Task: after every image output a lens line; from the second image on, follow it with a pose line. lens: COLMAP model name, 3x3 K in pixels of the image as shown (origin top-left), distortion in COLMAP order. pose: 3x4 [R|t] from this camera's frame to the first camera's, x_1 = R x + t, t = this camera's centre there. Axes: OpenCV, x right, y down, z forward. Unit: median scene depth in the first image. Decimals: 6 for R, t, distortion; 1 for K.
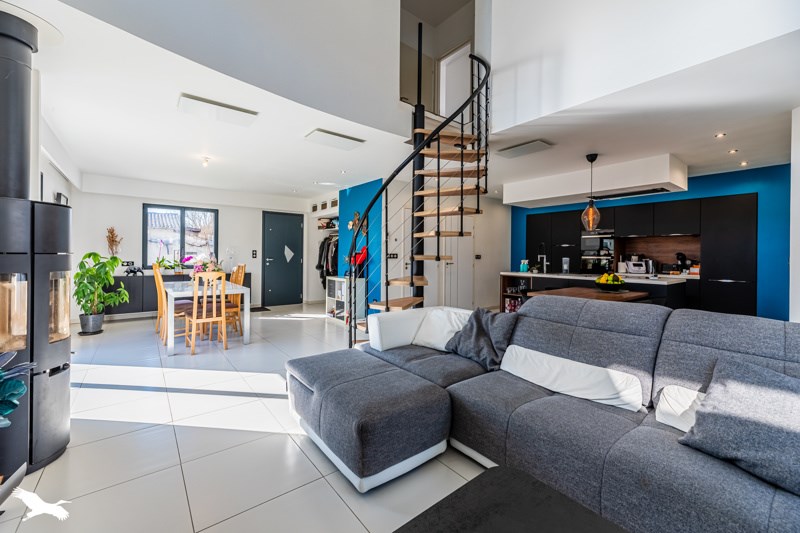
lens RADIAL K [[330.6, 0, 400.0], [0, 330.6, 266.5], [0, 0, 1]] dist [0.000192, 0.000016]
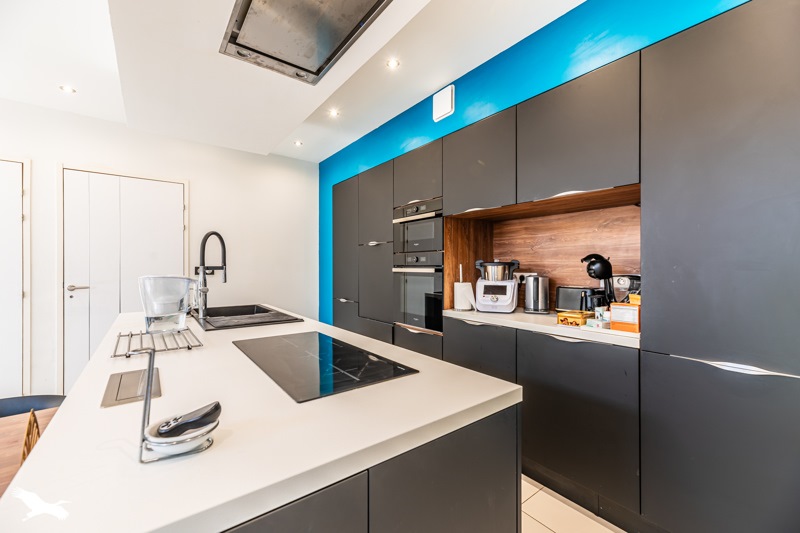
lens RADIAL K [[330.6, 0, 400.0], [0, 330.6, 266.5], [0, 0, 1]] dist [0.000192, 0.000016]
pose [[0.999776, -0.012660, -0.016974, 0.616266], [0.012246, 0.999630, -0.024305, -0.023243], [0.017275, 0.024091, 0.999560, 0.622603]]
